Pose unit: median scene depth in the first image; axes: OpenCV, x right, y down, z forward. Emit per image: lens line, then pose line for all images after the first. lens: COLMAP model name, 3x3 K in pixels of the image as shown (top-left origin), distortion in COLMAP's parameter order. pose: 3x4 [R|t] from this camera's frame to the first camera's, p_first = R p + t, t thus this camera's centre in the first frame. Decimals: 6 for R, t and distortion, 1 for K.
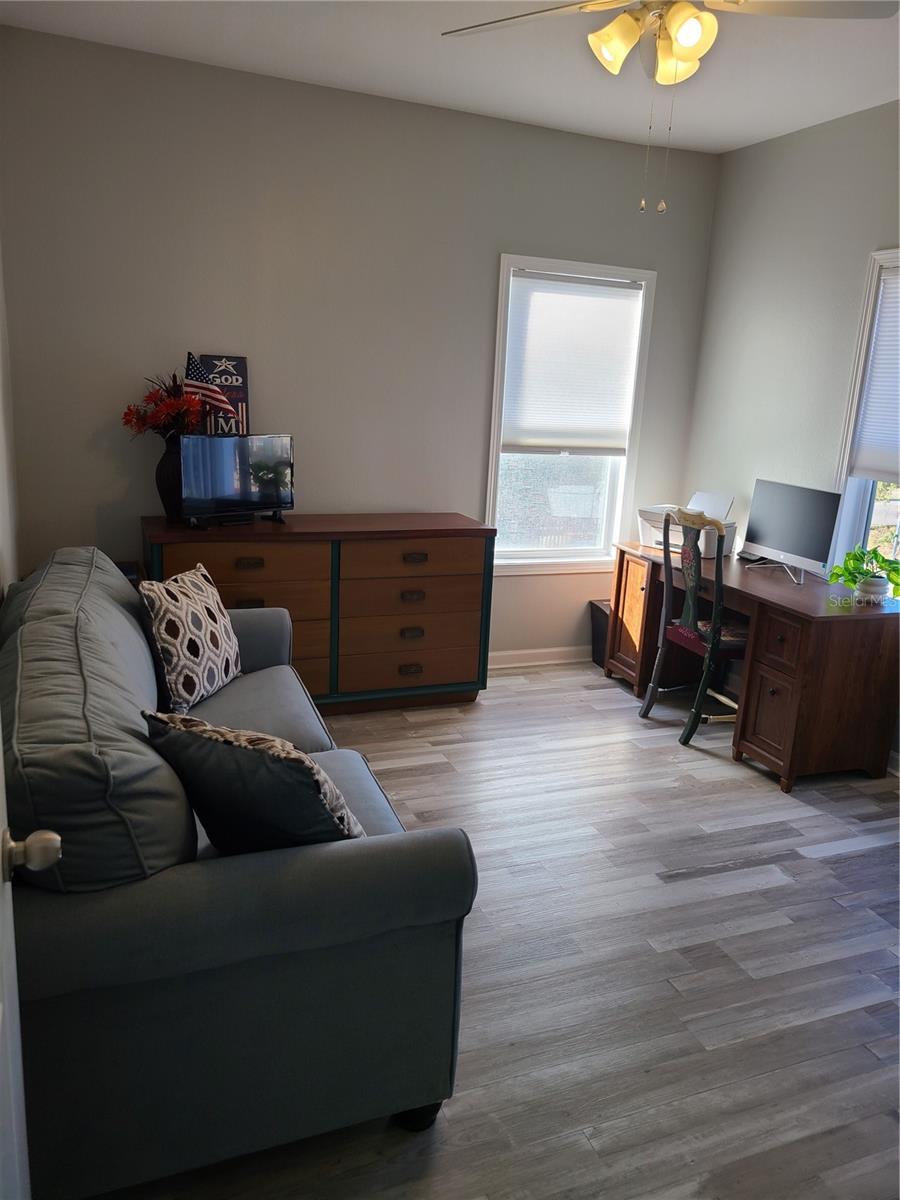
lens RADIAL K [[898.9, 0, 466.9], [0, 898.9, 597.2], [0, 0, 1]] dist [0.051517, -0.028239]
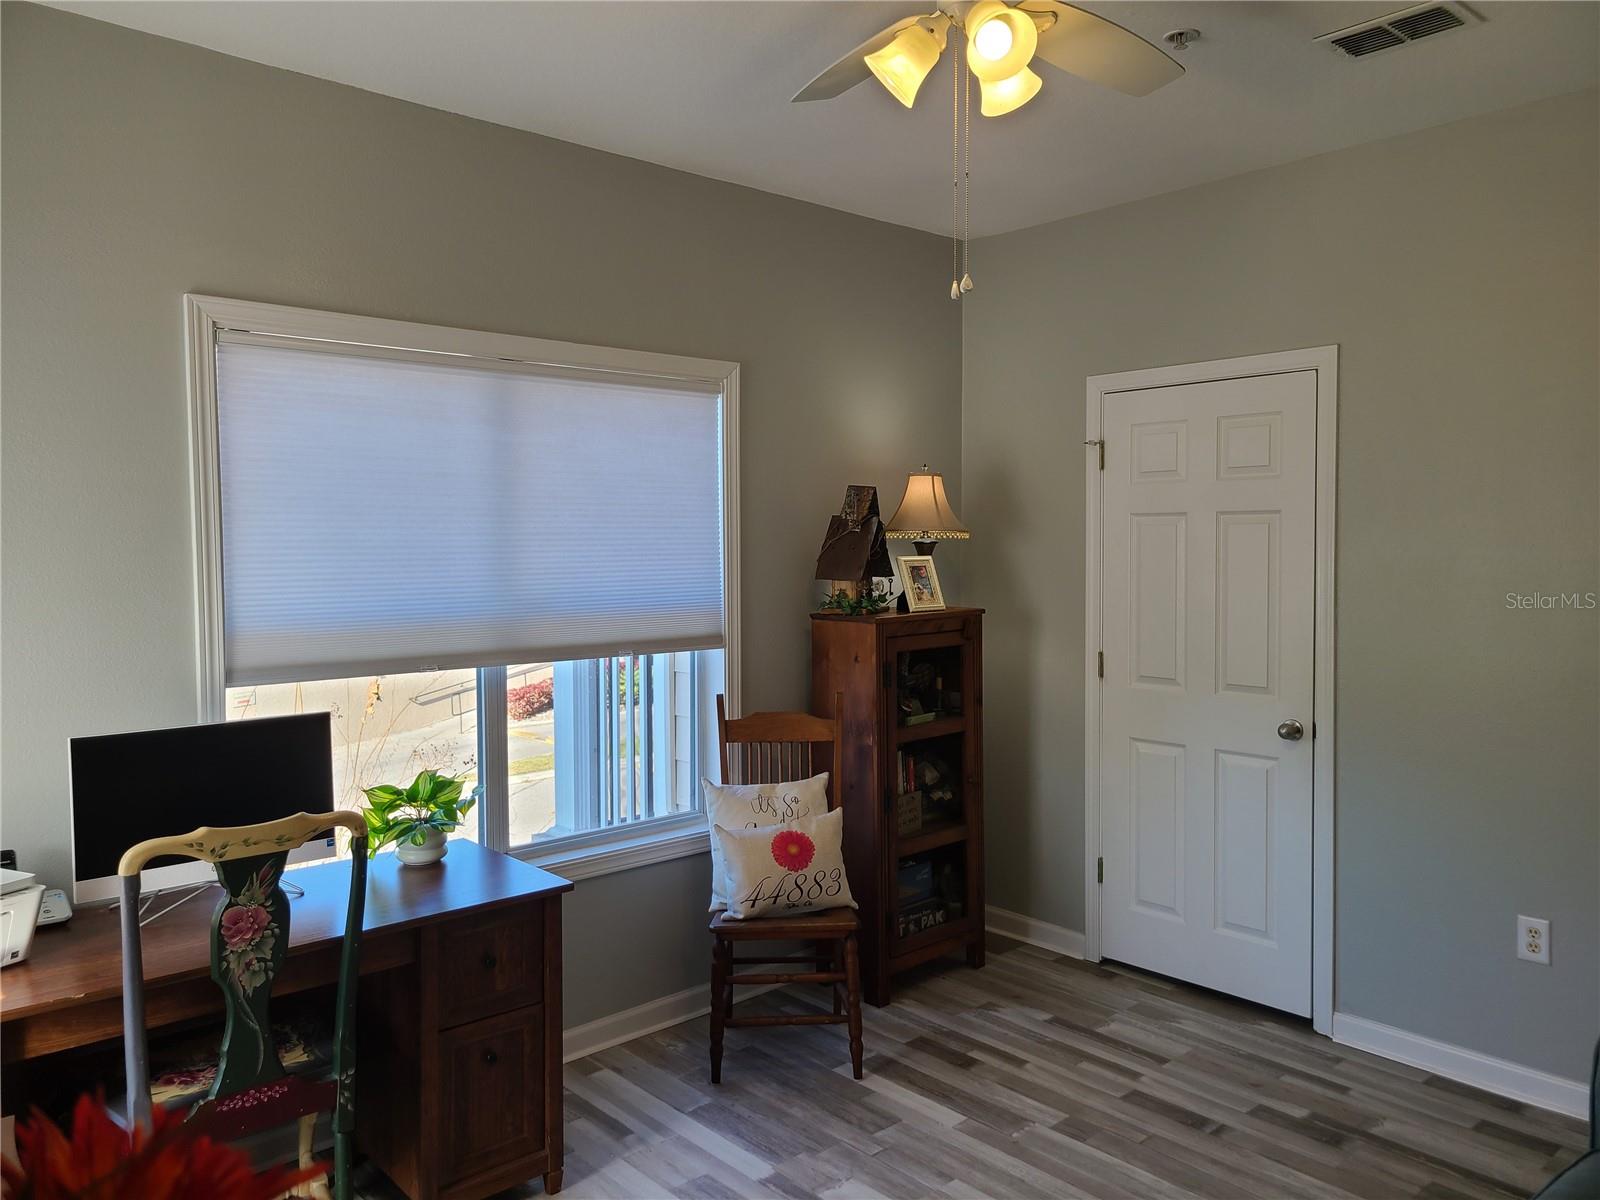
lens RADIAL K [[1198.5, 0, 810.0], [0, 1198.5, 569.2], [0, 0, 1]] dist [0.051517, -0.028239]
pose [[-0.340498, -0.085048, 0.936391, -0.515448], [0.207582, 0.964527, 0.163086, -0.339152], [-0.917045, 0.249908, -0.310766, 1.212017]]
